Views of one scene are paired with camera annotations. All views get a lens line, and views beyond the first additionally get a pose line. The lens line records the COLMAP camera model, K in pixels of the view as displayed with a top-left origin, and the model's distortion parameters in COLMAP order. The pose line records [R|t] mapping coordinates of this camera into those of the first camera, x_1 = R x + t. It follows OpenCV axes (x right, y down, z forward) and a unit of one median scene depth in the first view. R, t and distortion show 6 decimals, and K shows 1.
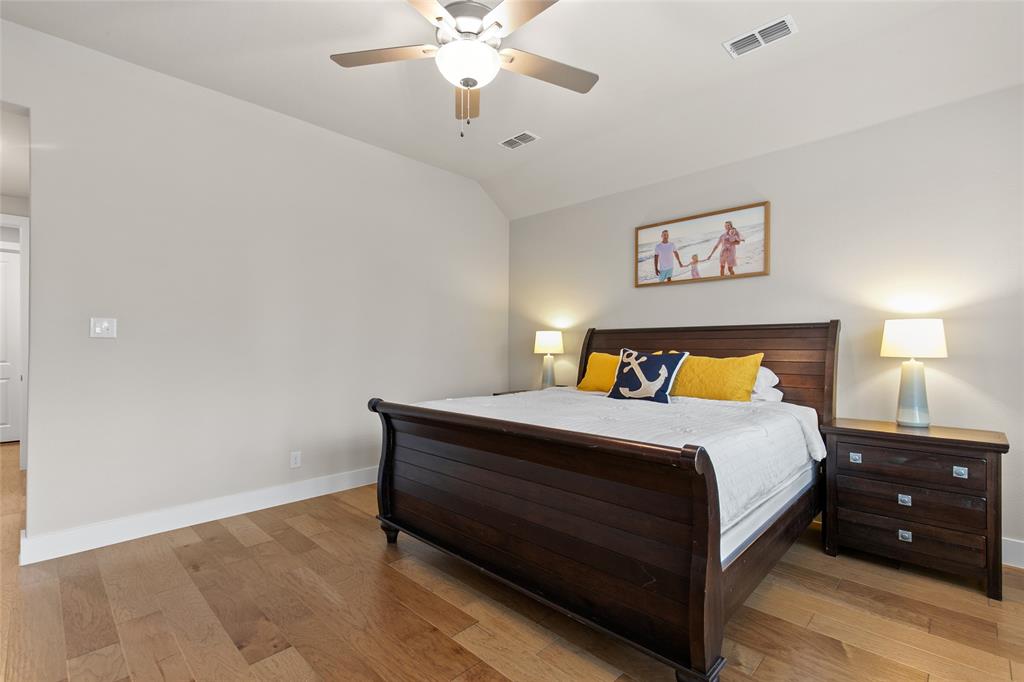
lens RADIAL K [[461.4, 0, 513.5], [0, 461.4, 345.6], [0, 0, 1]] dist [0.007421, -0.002008]
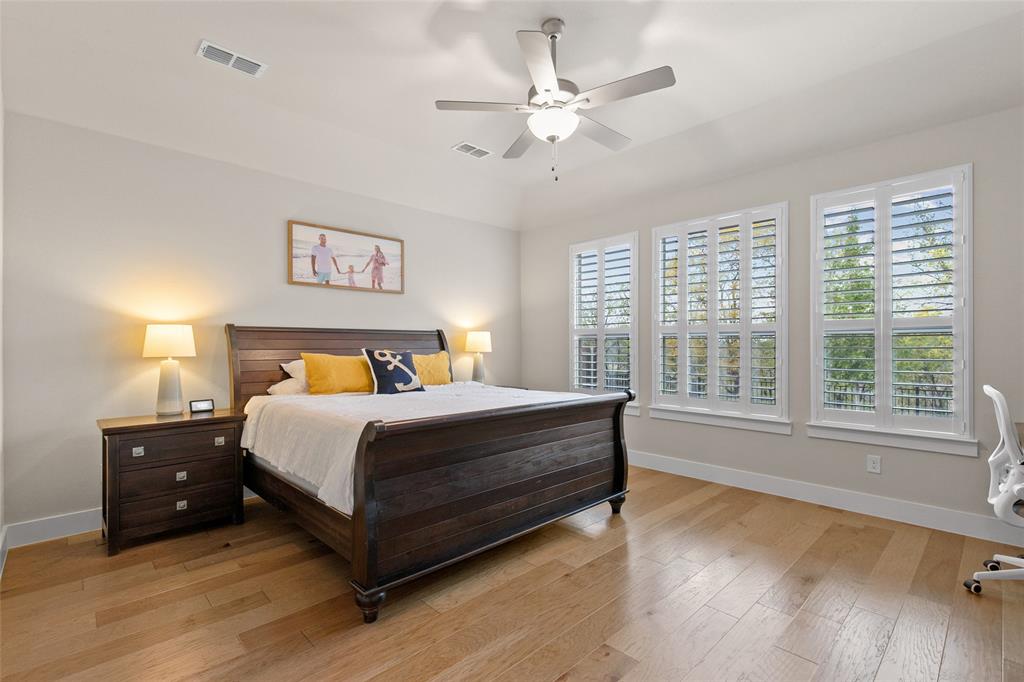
lens RADIAL K [[461.4, 0, 513.5], [0, 461.4, 342.8], [0, 0, 1]] dist [0.007421, -0.002008]
pose [[0.031412, 0.005406, 0.999492, -0.720668], [0.001212, 0.999984, -0.005447, -0.000281], [-0.999506, 0.001383, 0.031405, 0.564243]]
